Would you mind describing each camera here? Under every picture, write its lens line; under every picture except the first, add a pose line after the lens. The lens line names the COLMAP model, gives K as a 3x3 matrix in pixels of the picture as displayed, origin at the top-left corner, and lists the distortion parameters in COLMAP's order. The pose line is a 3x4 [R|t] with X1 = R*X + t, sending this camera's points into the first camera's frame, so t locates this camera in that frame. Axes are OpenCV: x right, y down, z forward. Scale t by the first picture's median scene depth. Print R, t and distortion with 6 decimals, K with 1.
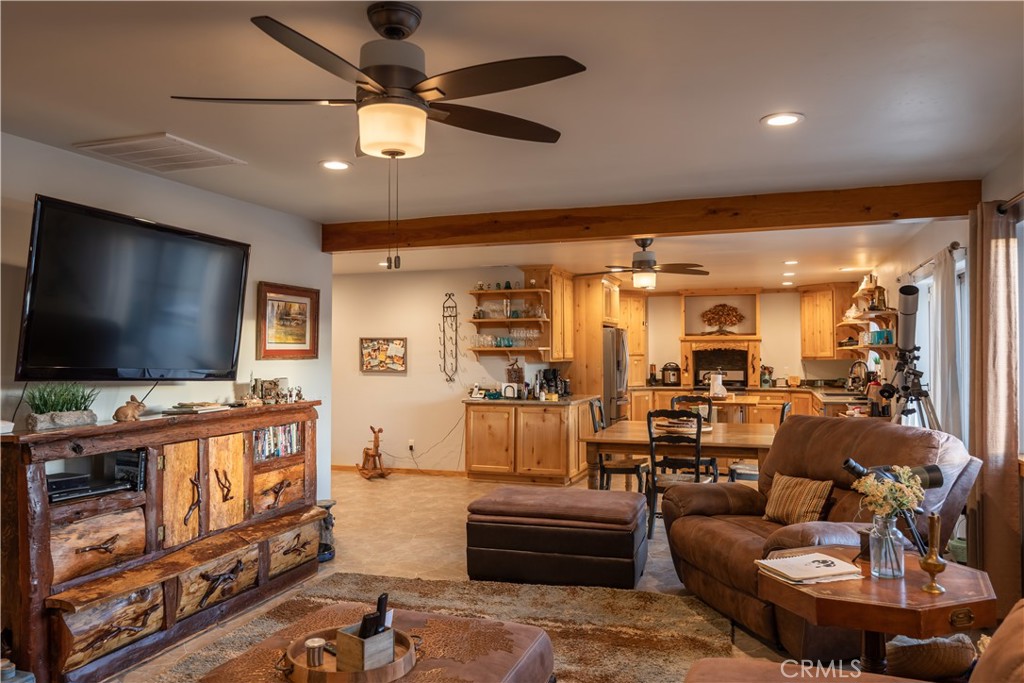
lens RADIAL K [[766.3, 0, 512.7], [0, 766.3, 345.0], [0, 0, 1]] dist [0.003116, 0.002646]
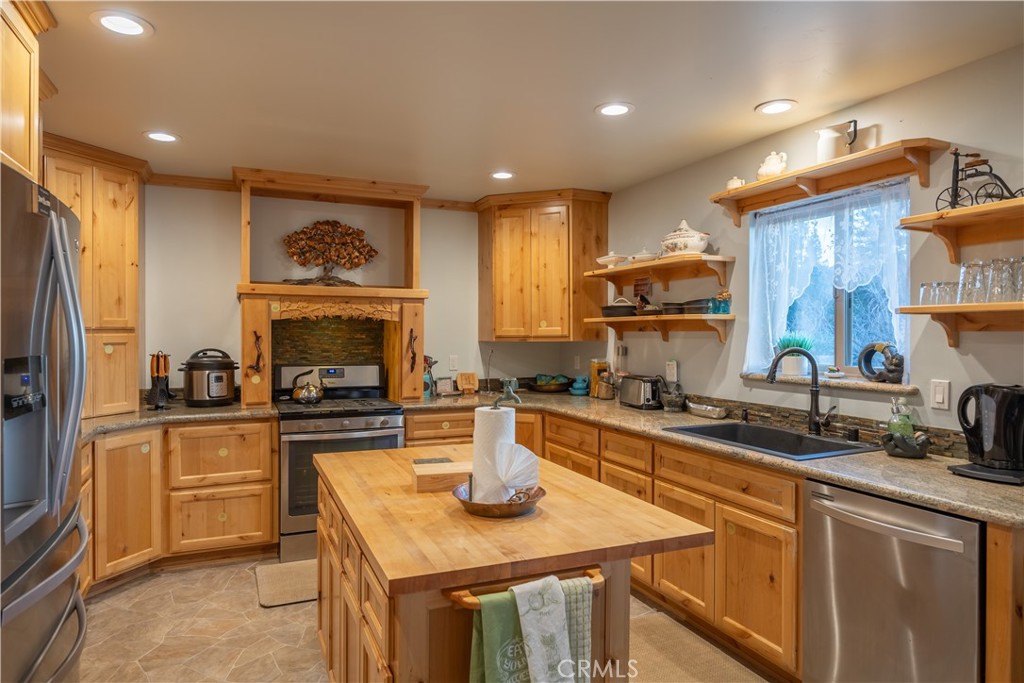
lens RADIAL K [[623.0, 0, 514.1], [0, 623.0, 337.5], [0, 0, 1]] dist [-0.008726, -0.001244]
pose [[0.740120, -0.000364, 0.672474, 0.105676], [-0.016438, 0.999691, 0.018633, 0.008349], [-0.672274, -0.024845, 0.739886, 0.659341]]
